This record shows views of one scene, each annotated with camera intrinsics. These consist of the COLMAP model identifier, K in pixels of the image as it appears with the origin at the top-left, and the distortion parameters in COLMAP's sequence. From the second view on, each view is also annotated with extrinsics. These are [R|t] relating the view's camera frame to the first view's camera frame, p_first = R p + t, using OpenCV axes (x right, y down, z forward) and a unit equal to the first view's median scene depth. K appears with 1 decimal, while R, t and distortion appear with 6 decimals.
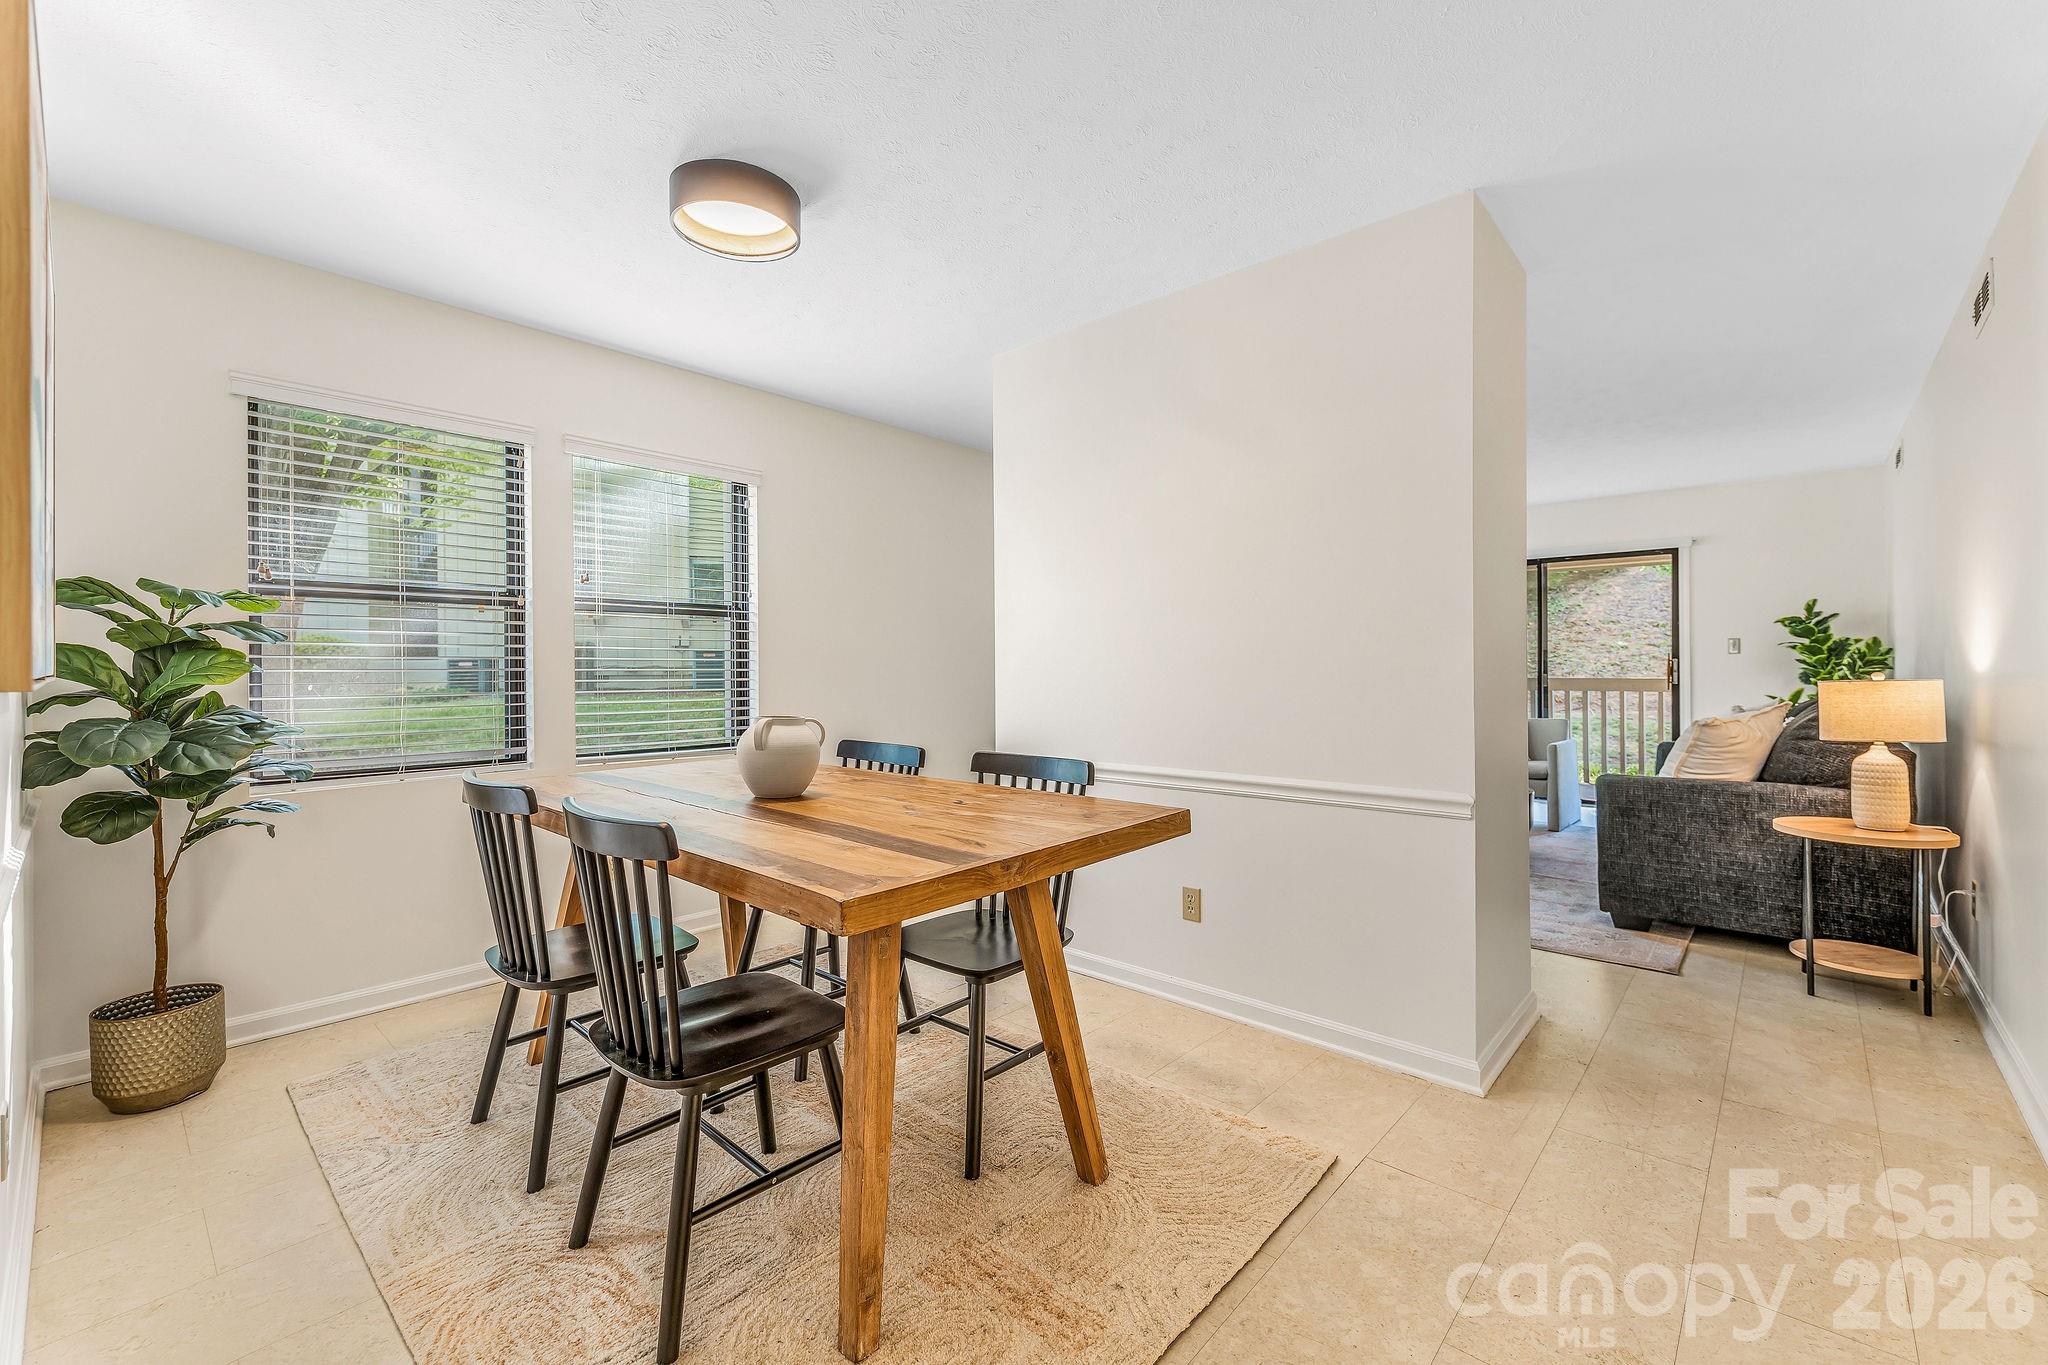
lens RADIAL K [[838.2, 0, 1030.3], [0, 838.2, 658.1], [0, 0, 1]] dist [0.003744, -0.000063]
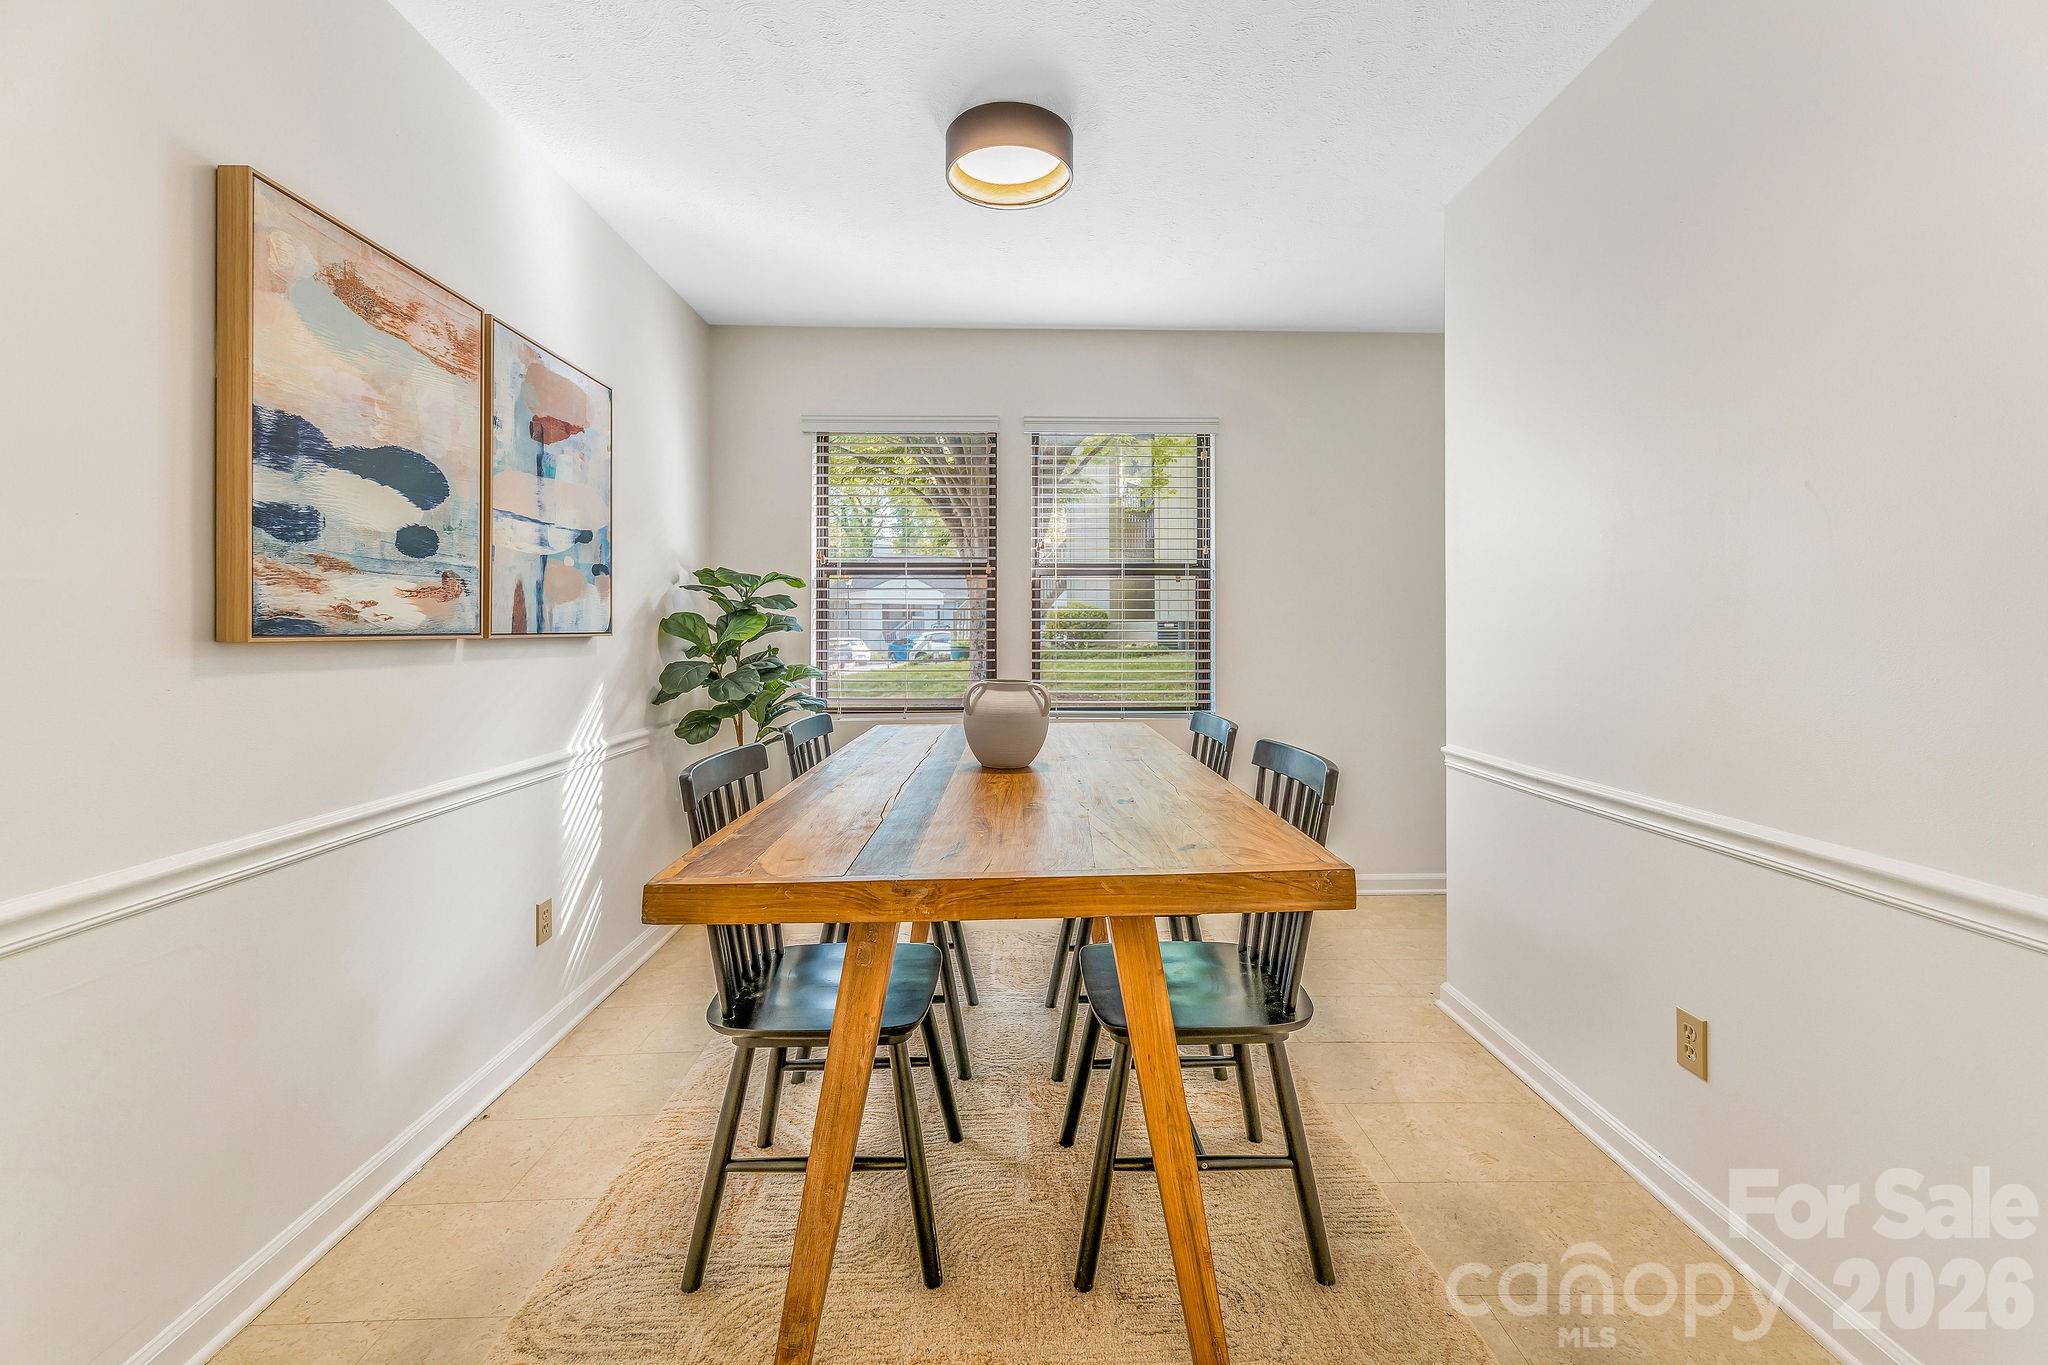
lens RADIAL K [[835.3, 0, 1103.6], [0, 835.3, 624.5], [0, 0, 1]] dist [-0.001069, -0.000111]
pose [[0.687665, -0.004173, -0.726016, 0.294028], [0.007348, 0.999972, 0.001212, 0.006061], [0.725991, -0.006168, 0.687677, 0.288775]]
